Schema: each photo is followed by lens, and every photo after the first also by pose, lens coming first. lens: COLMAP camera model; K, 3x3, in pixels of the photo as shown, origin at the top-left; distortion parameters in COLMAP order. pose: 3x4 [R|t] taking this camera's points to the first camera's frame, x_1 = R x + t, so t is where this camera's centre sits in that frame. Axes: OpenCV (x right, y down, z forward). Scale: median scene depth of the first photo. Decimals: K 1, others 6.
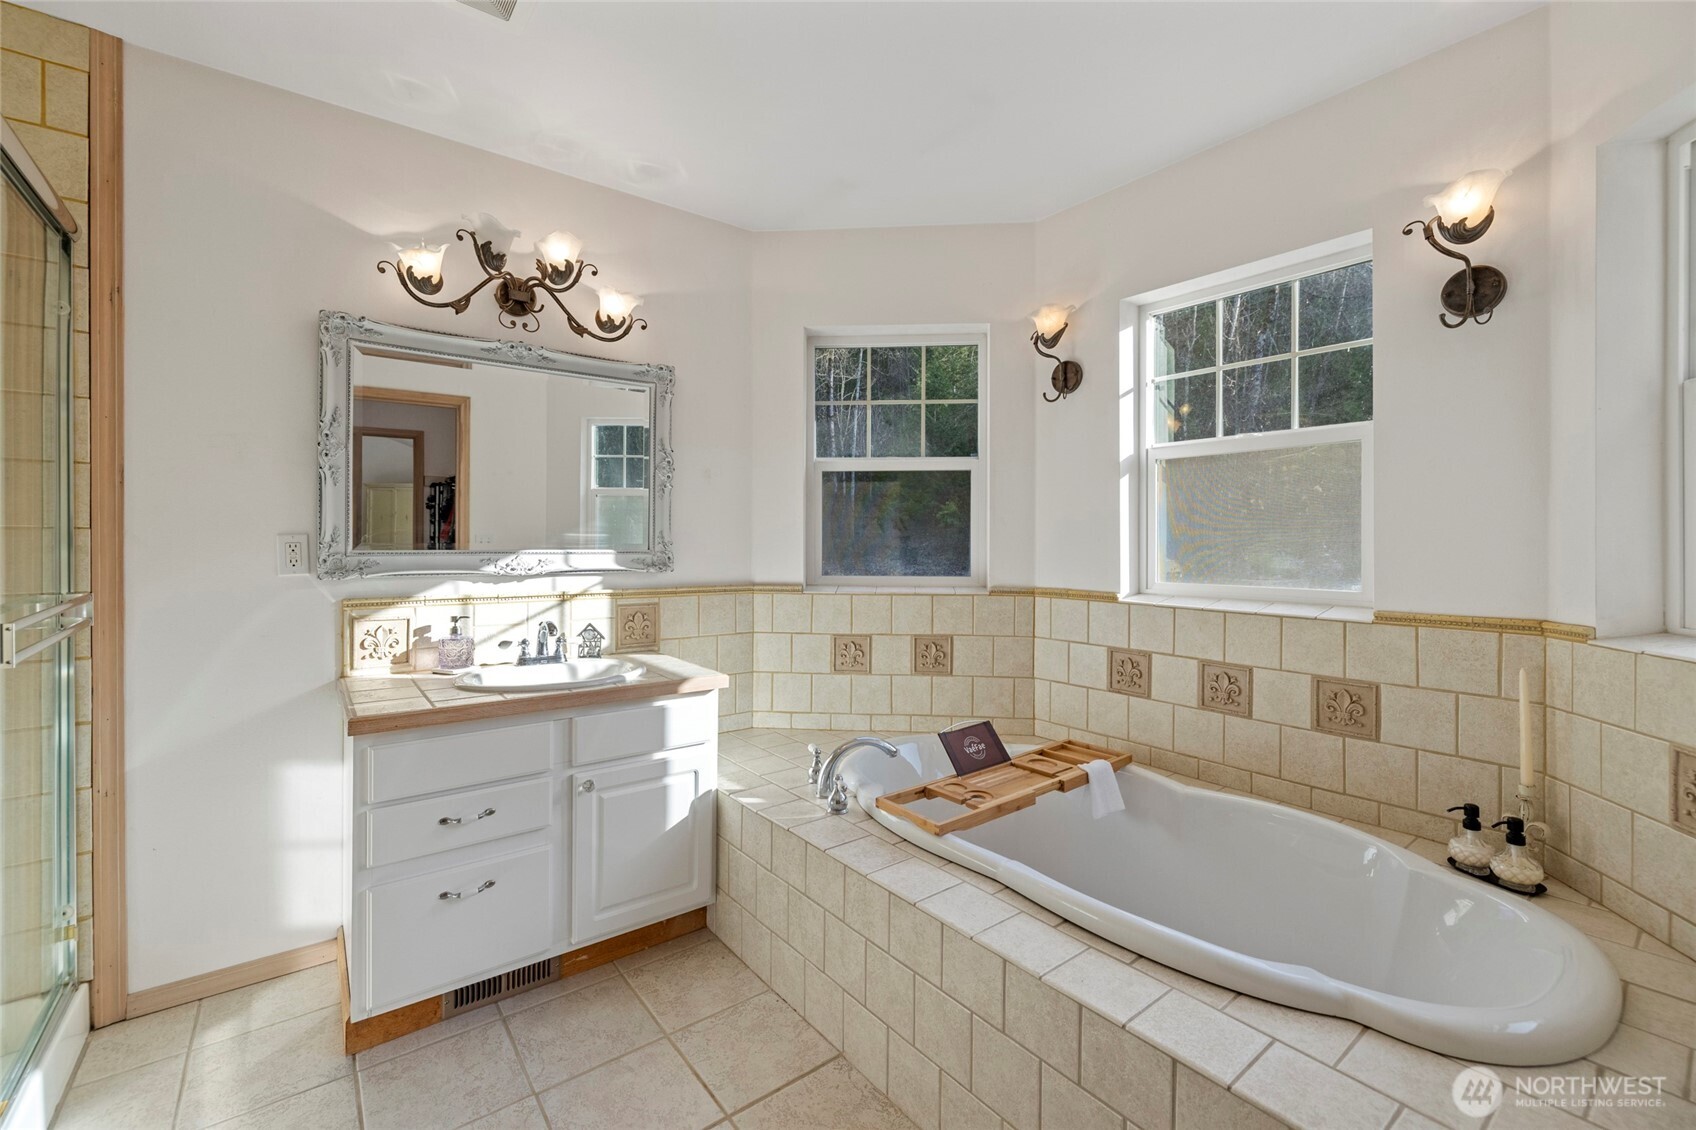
lens RADIAL K [[710.3, 0, 839.8], [0, 710.3, 539.5], [0, 0, 1]] dist [-0.004937, 0.001475]
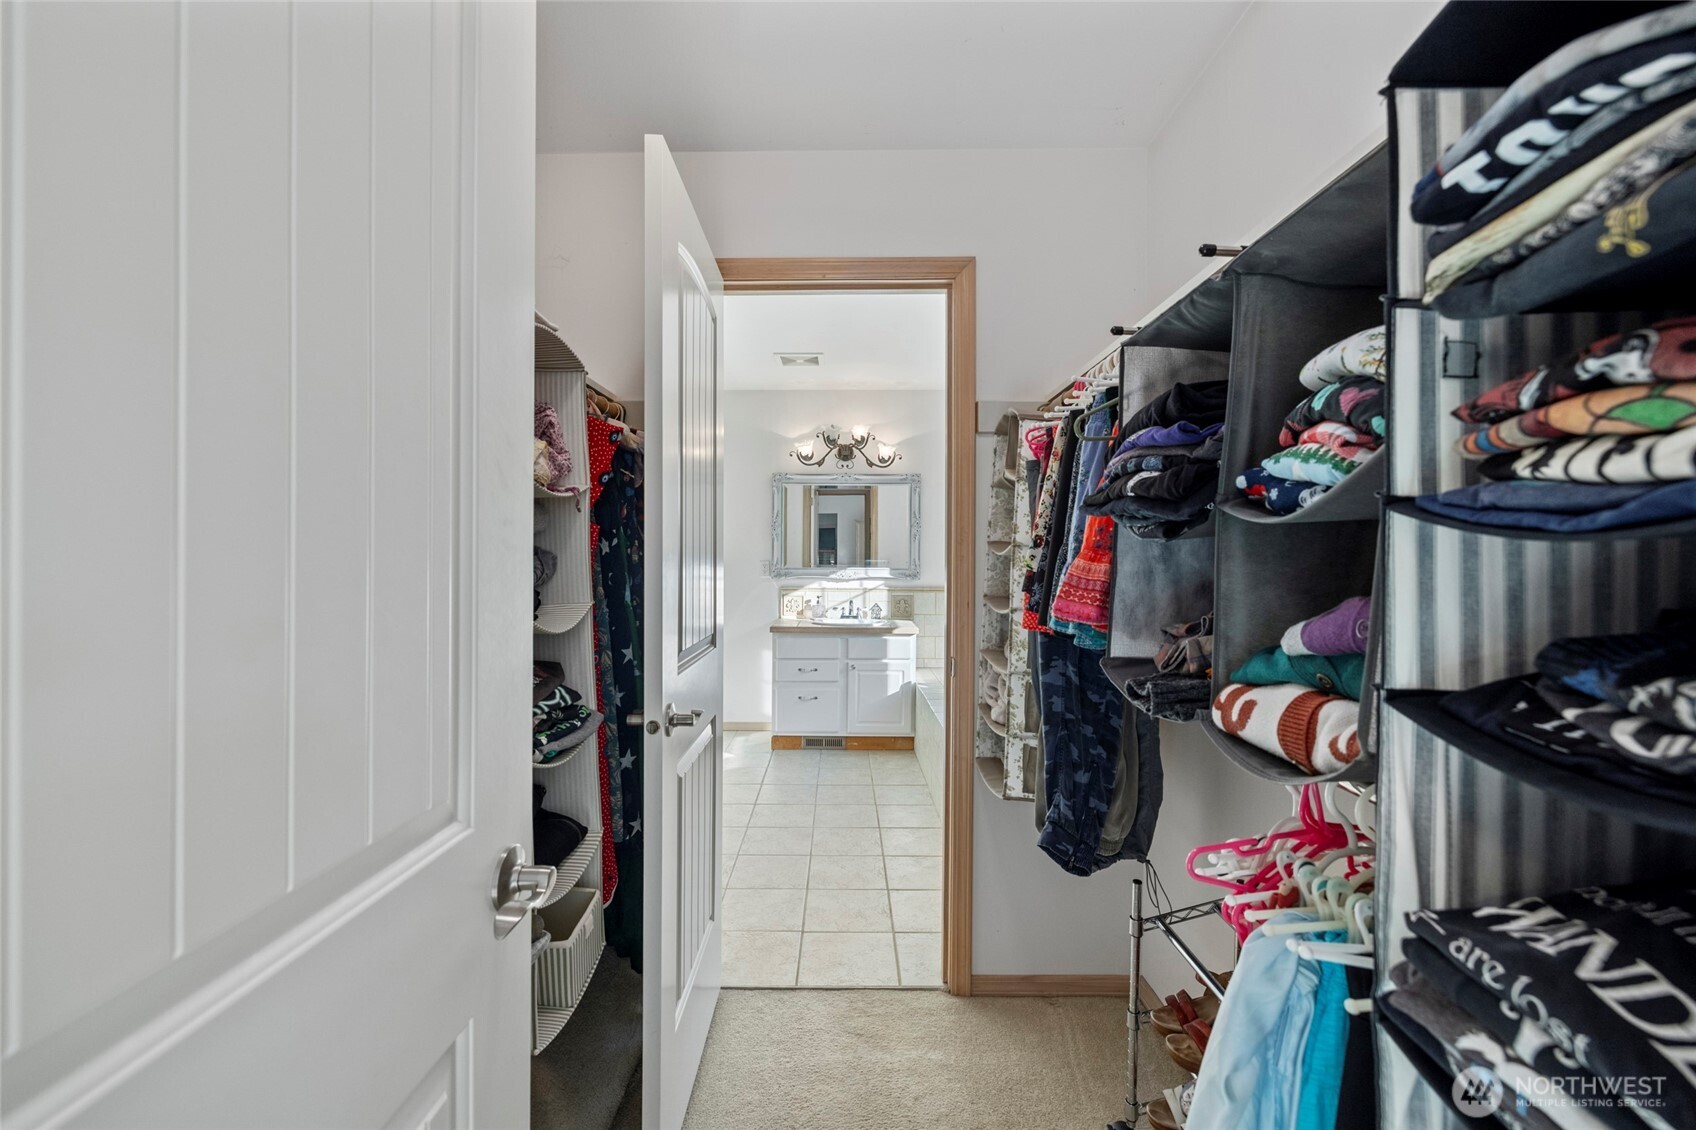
lens RADIAL K [[710.3, 0, 842.9], [0, 710.3, 557.5], [0, 0, 1]] dist [-0.004937, 0.001475]
pose [[0.789558, 0.004330, -0.613661, 0.929917], [-0.001545, 0.999986, 0.005068, -0.029685], [0.613674, -0.003053, 0.789553, -0.778238]]
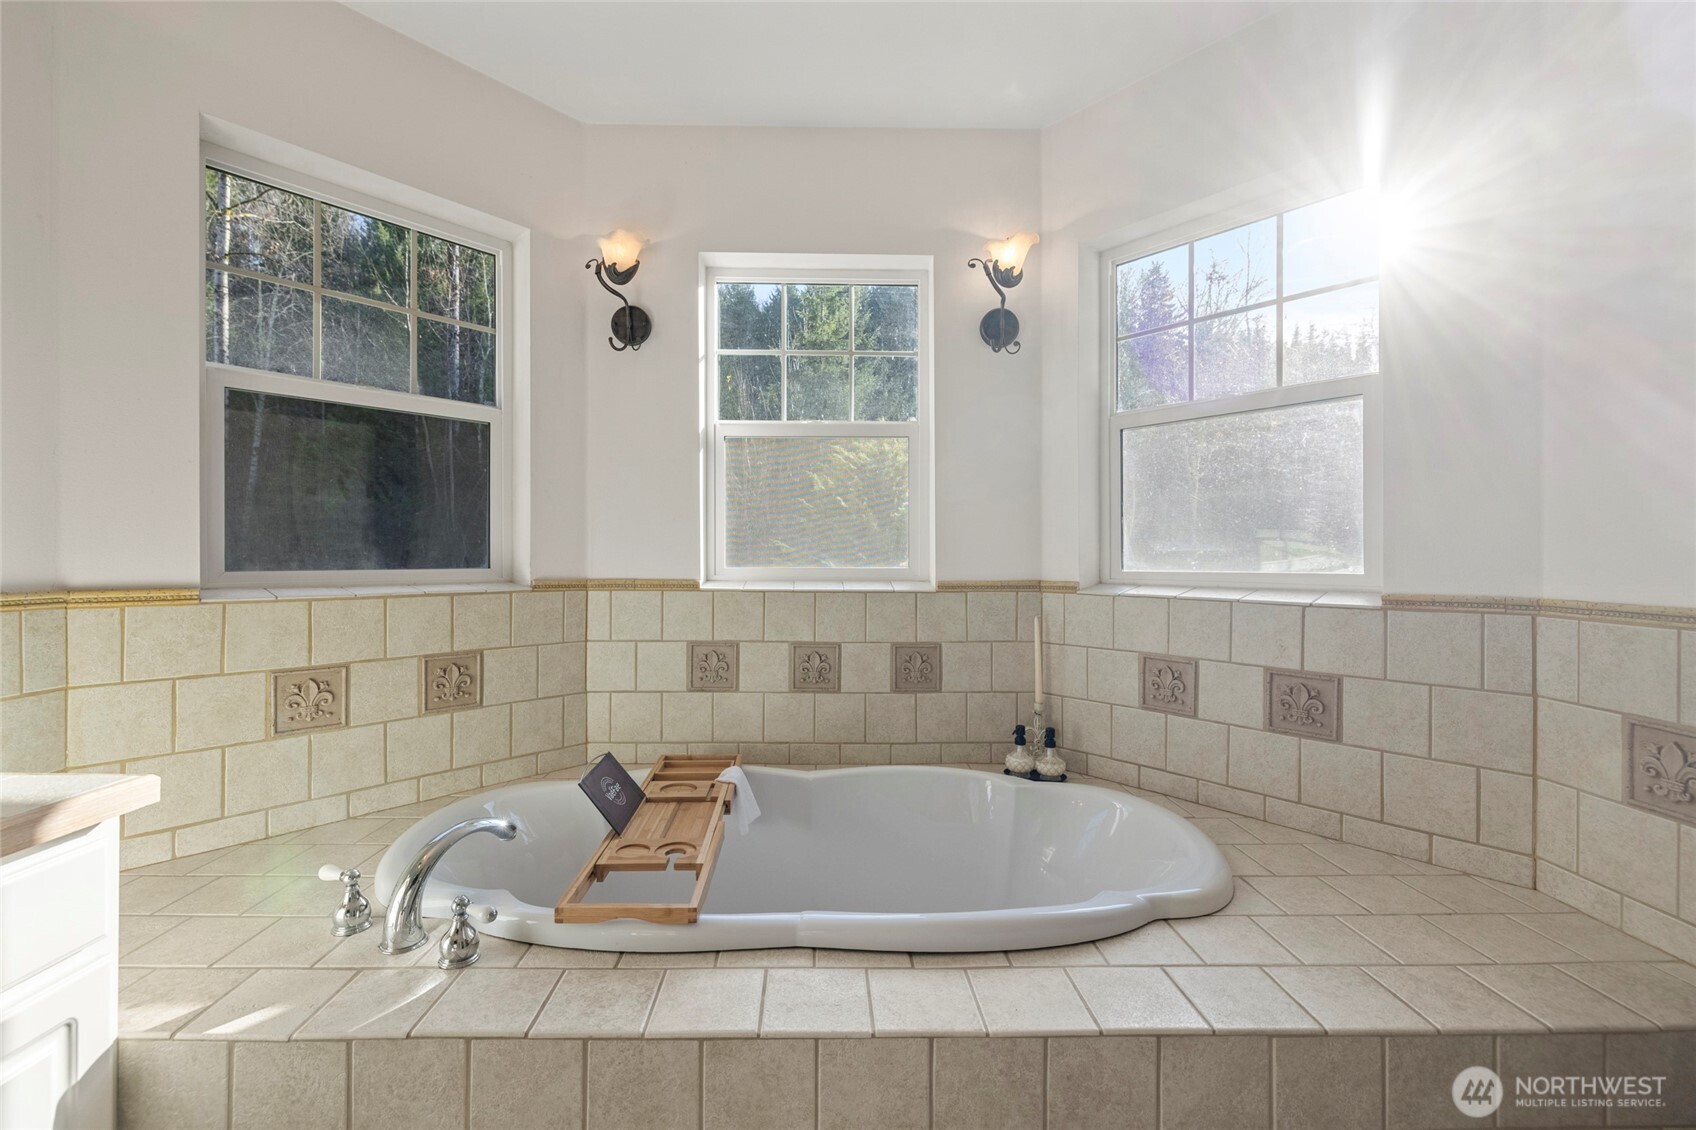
lens RADIAL K [[710.3, 0, 841.5], [0, 710.3, 556.8], [0, 0, 1]] dist [-0.004937, 0.001475]
pose [[0.598282, -0.003512, 0.801278, -0.250355], [-0.003187, 0.999972, 0.006762, 0.045783], [-0.801280, -0.006599, 0.598254, 0.370774]]
